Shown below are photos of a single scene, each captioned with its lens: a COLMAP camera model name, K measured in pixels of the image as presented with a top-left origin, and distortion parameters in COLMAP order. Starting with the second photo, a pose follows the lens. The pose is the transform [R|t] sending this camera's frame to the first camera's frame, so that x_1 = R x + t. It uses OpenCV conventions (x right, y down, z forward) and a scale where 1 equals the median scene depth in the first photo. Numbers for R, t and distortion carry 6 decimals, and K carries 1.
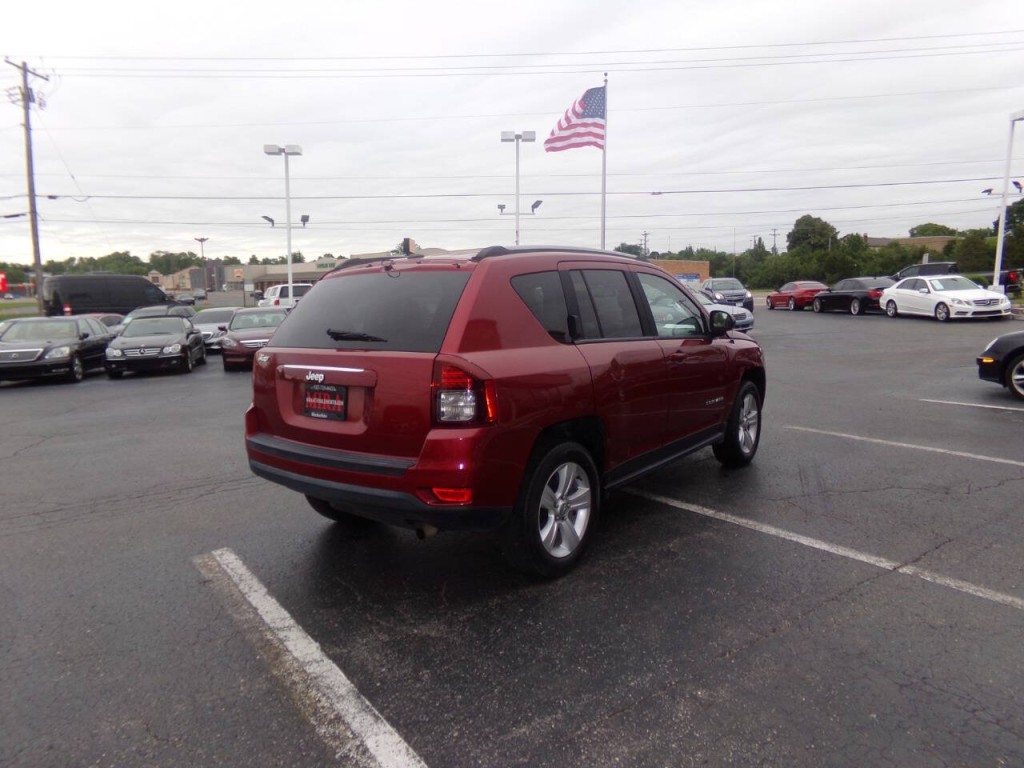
lens RADIAL K [[703.6, 0, 517.9], [0, 703.6, 387.8], [0, 0, 1]] dist [-0.027916, 0.054851]
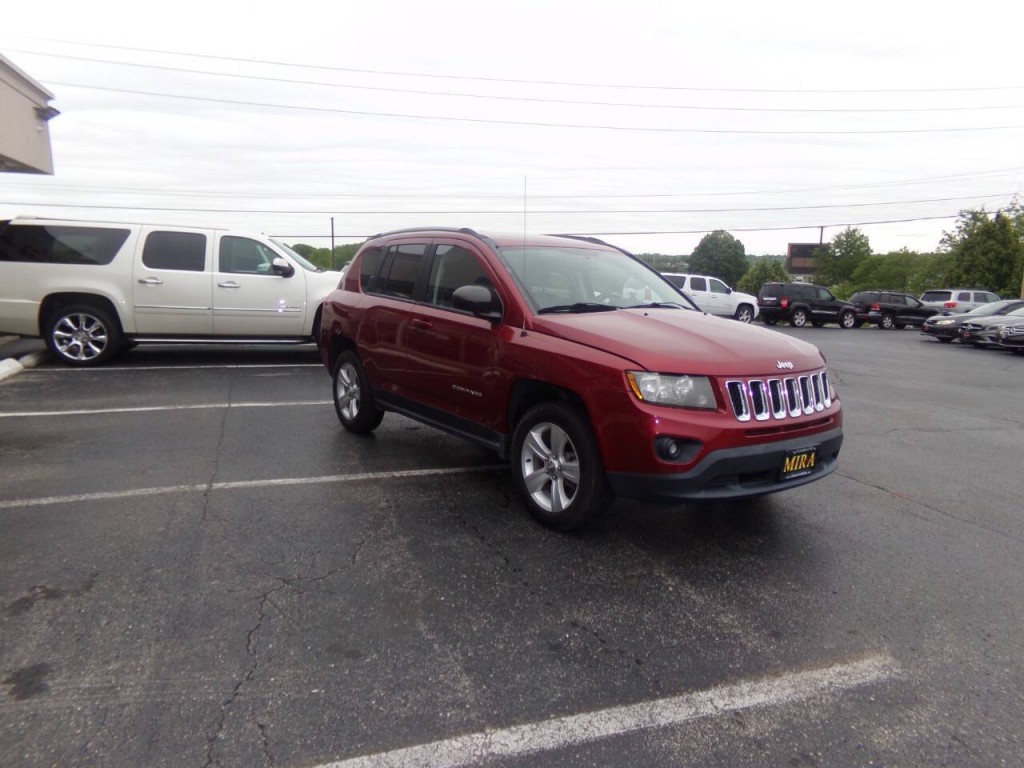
lens RADIAL K [[703.6, 0, 511.7], [0, 703.6, 399.4], [0, 0, 1]] dist [-0.027916, 0.054851]
pose [[-0.292876, 0.187115, -0.937663, 1.013636], [-0.147689, 0.960042, 0.237711, -0.174162], [0.944675, 0.208102, -0.253538, 1.195637]]
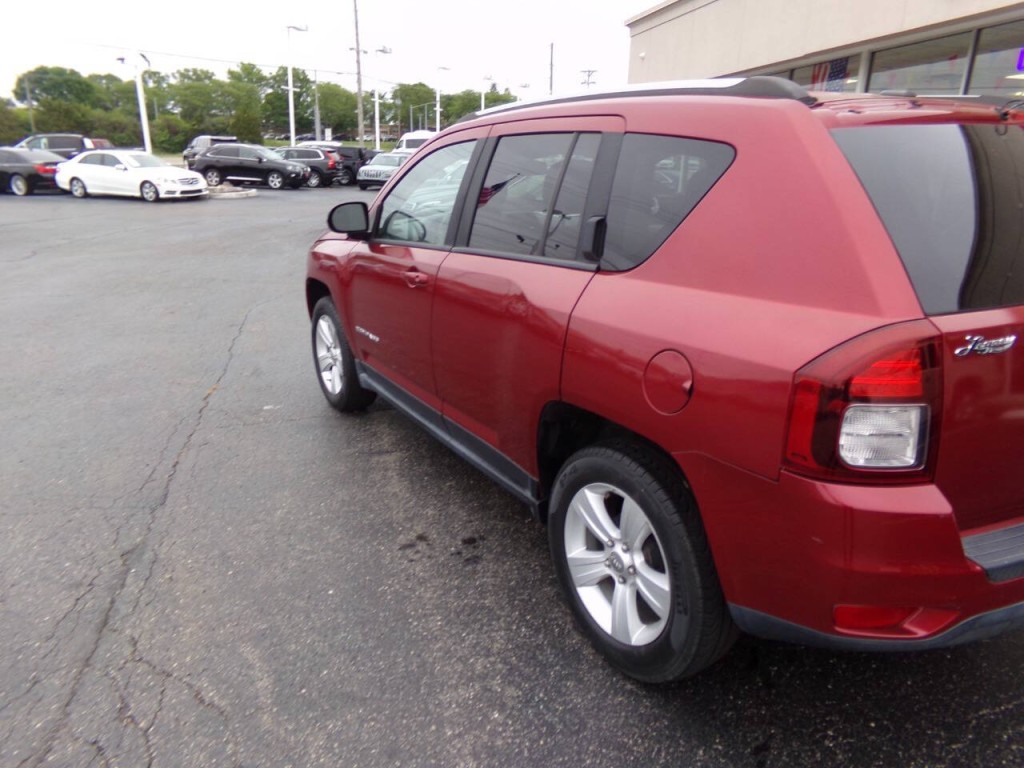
lens RADIAL K [[703.6, 0, 511.2], [0, 703.6, 393.4], [0, 0, 1]] dist [-0.027916, 0.054851]
pose [[0.371953, -0.268263, 0.888643, -0.546970], [0.110805, 0.963316, 0.244427, -0.094564], [-0.921615, 0.007551, 0.388033, 0.765340]]
